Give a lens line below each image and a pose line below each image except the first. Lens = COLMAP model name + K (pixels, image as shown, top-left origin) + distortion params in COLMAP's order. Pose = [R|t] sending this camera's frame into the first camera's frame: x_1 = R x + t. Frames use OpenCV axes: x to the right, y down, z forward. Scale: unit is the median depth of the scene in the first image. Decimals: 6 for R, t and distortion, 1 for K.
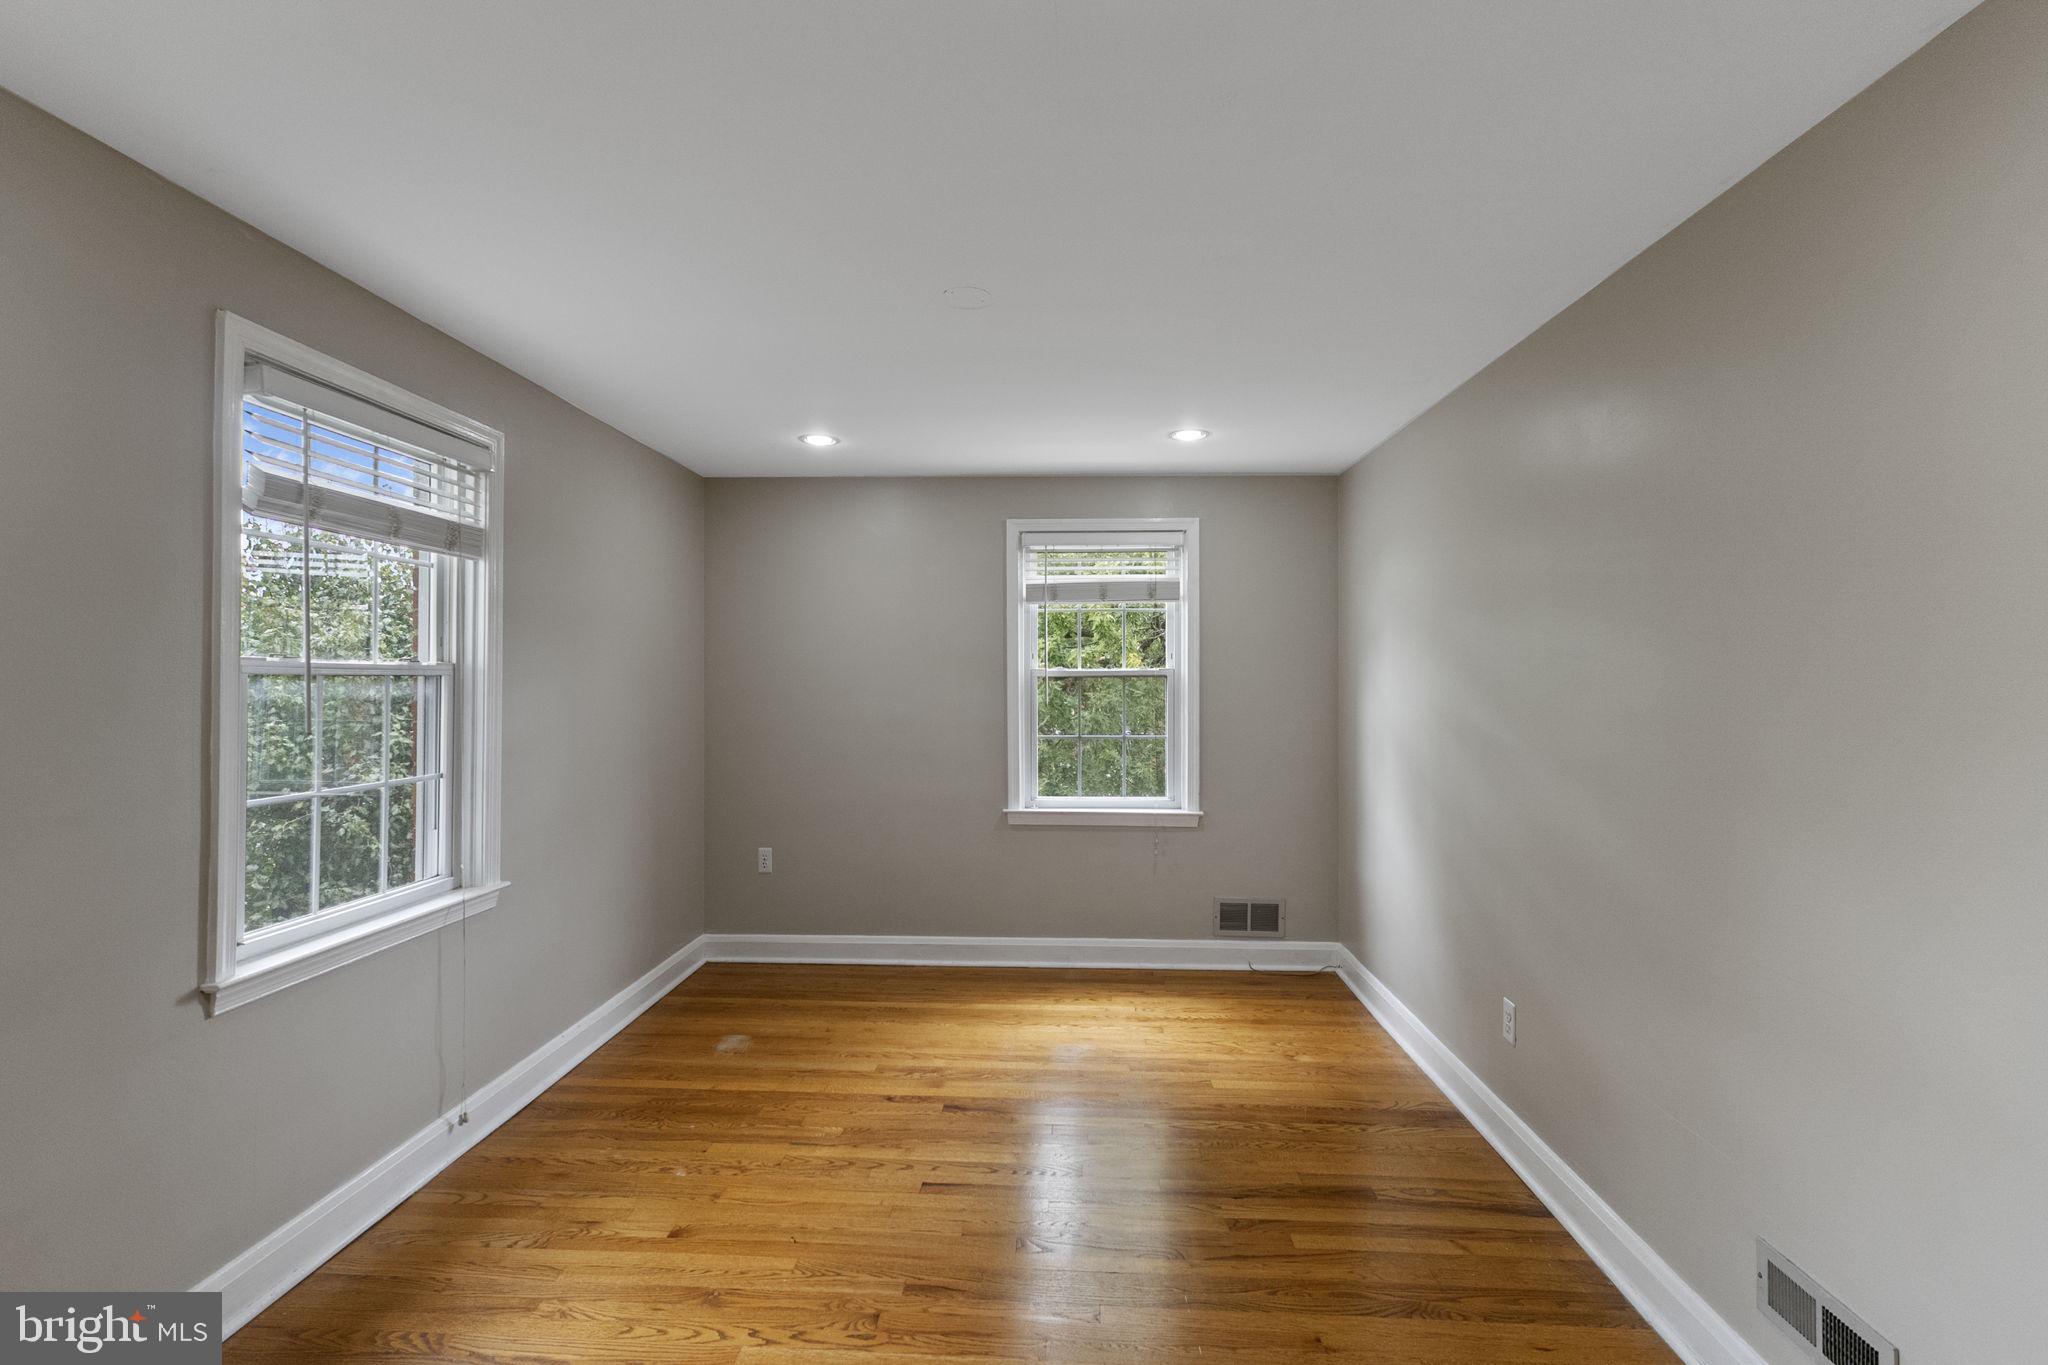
lens RADIAL K [[896.7, 0, 1010.8], [0, 896.7, 673.4], [0, 0, 1]] dist [0.004772, 0.002189]
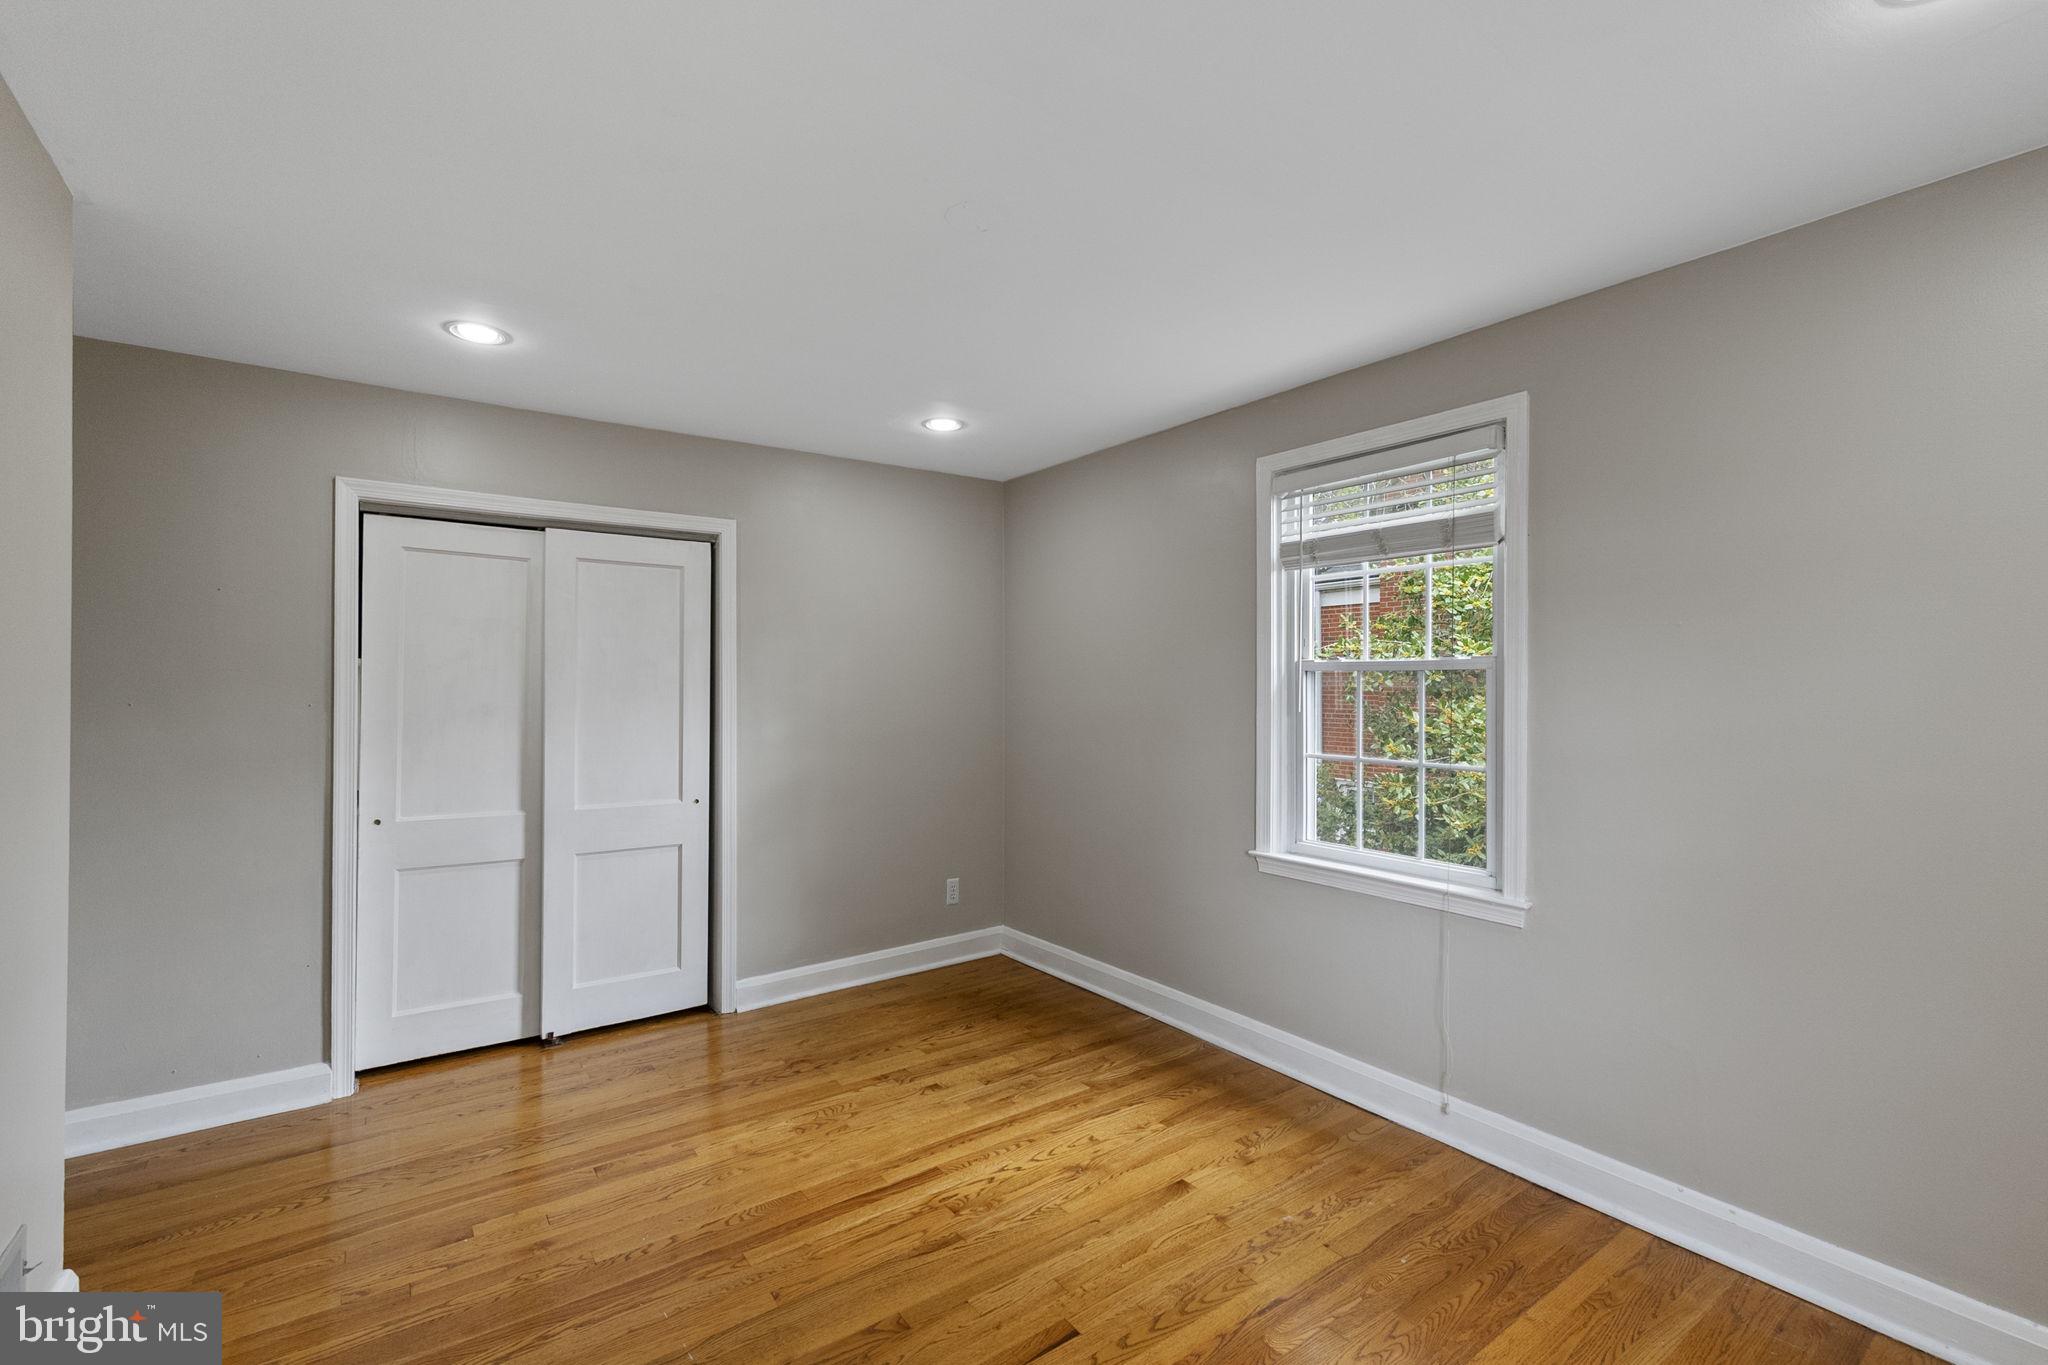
lens RADIAL K [[896.7, 0, 1033.5], [0, 896.7, 675.2], [0, 0, 1]] dist [0.004772, 0.002189]
pose [[-0.764144, -0.013900, -0.644895, 0.331447], [-0.004082, 0.999852, -0.016714, 0.023358], [0.645032, -0.010139, -0.764088, 1.215731]]
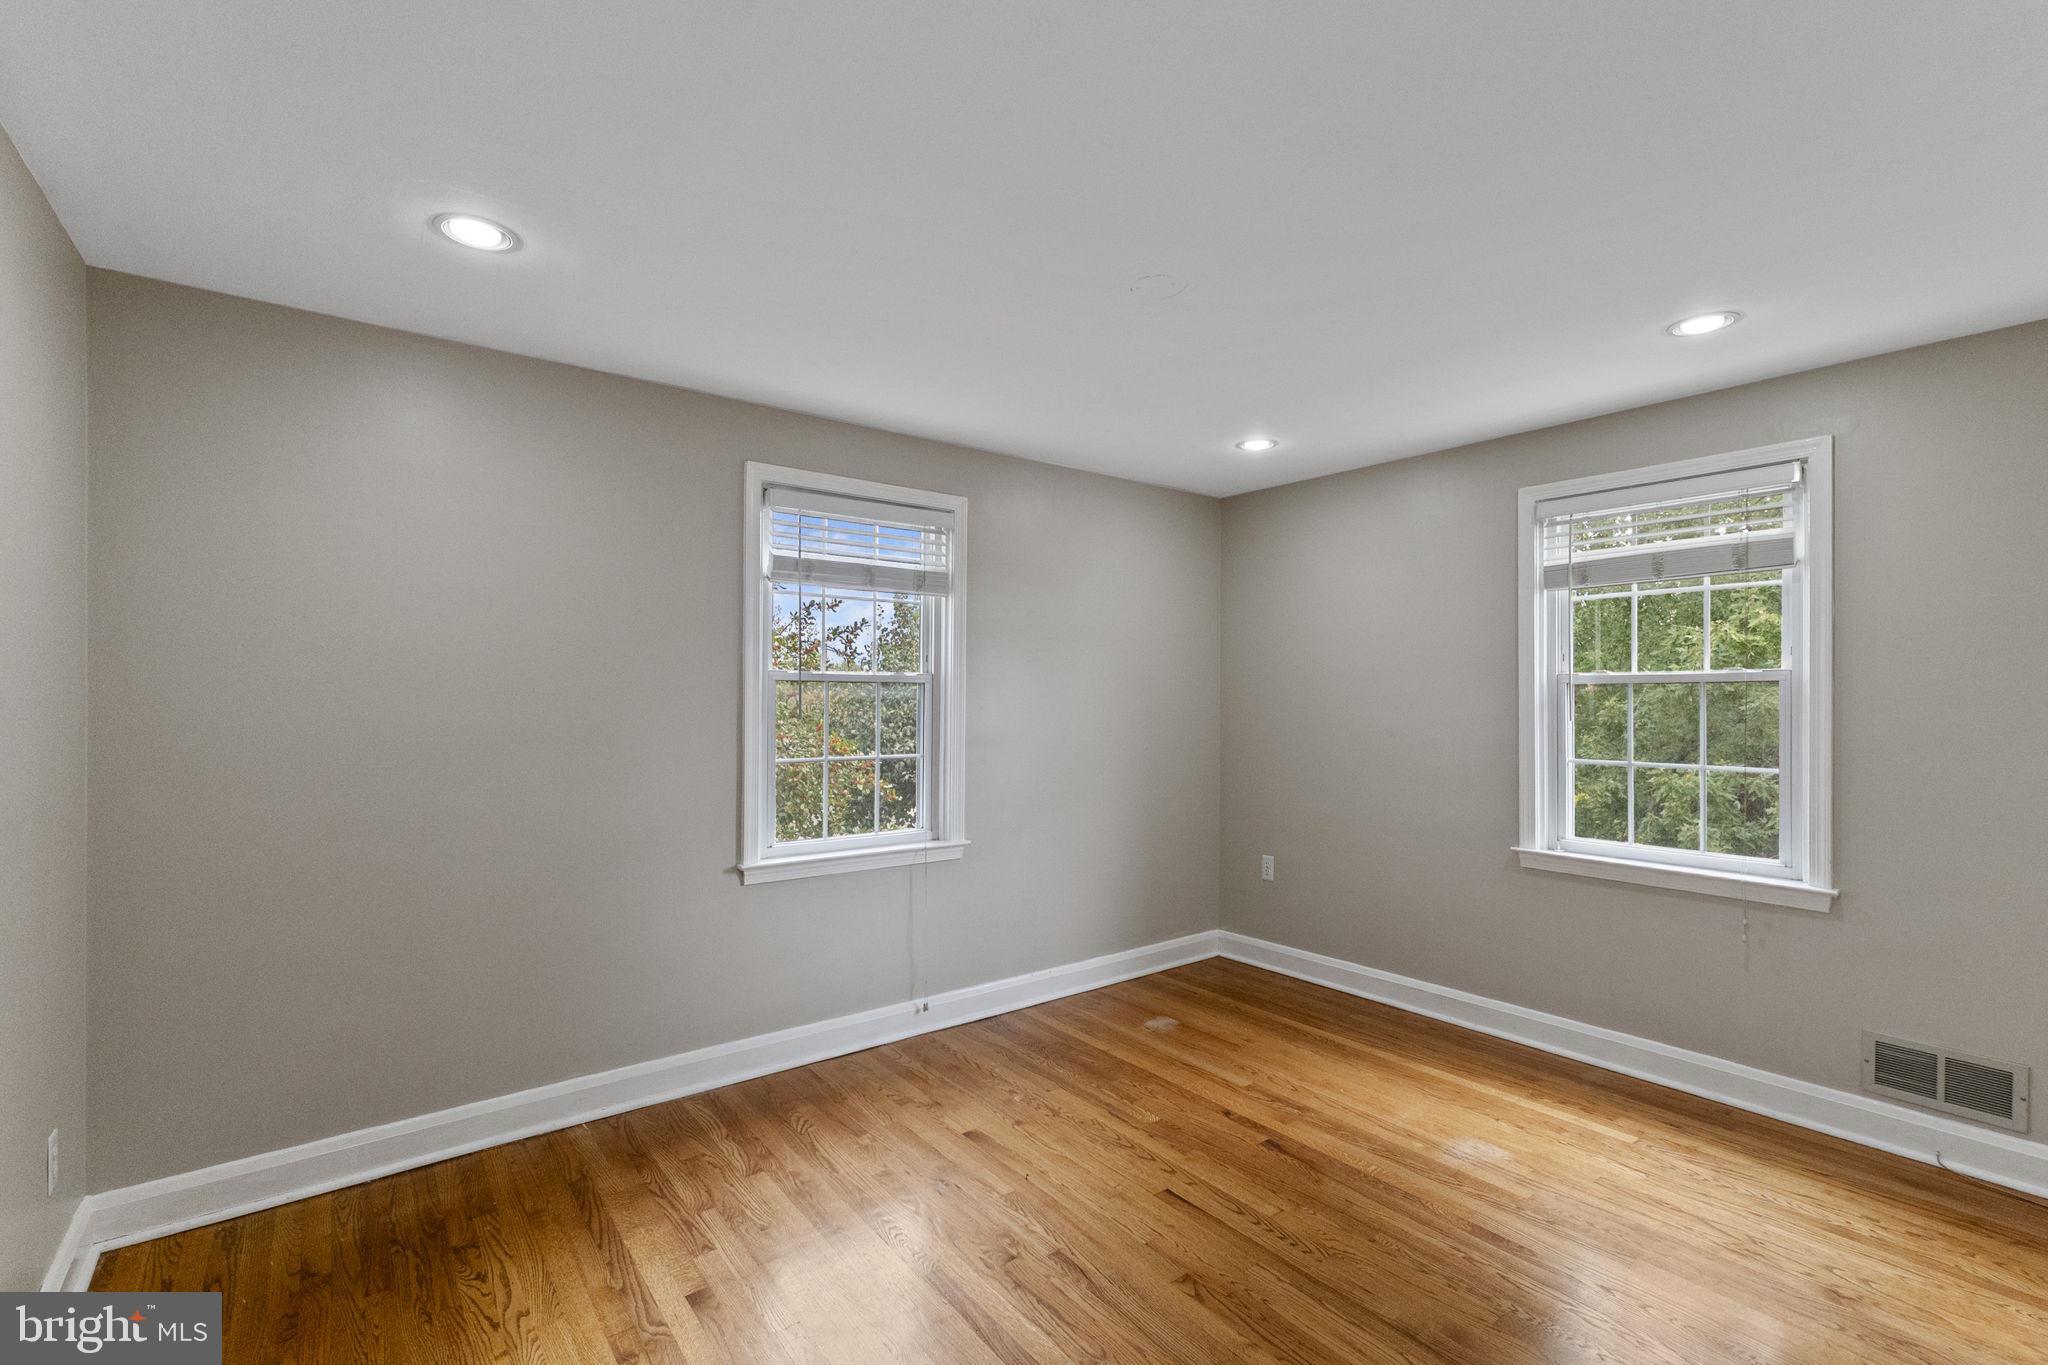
lens RADIAL K [[896.7, 0, 1019.6], [0, 896.7, 692.3], [0, 0, 1]] dist [0.004772, 0.002189]
pose [[0.654947, -0.002368, -0.755671, 0.425887], [0.002184, 0.999997, -0.001241, 0.015728], [0.755672, -0.000838, 0.654950, 0.178549]]
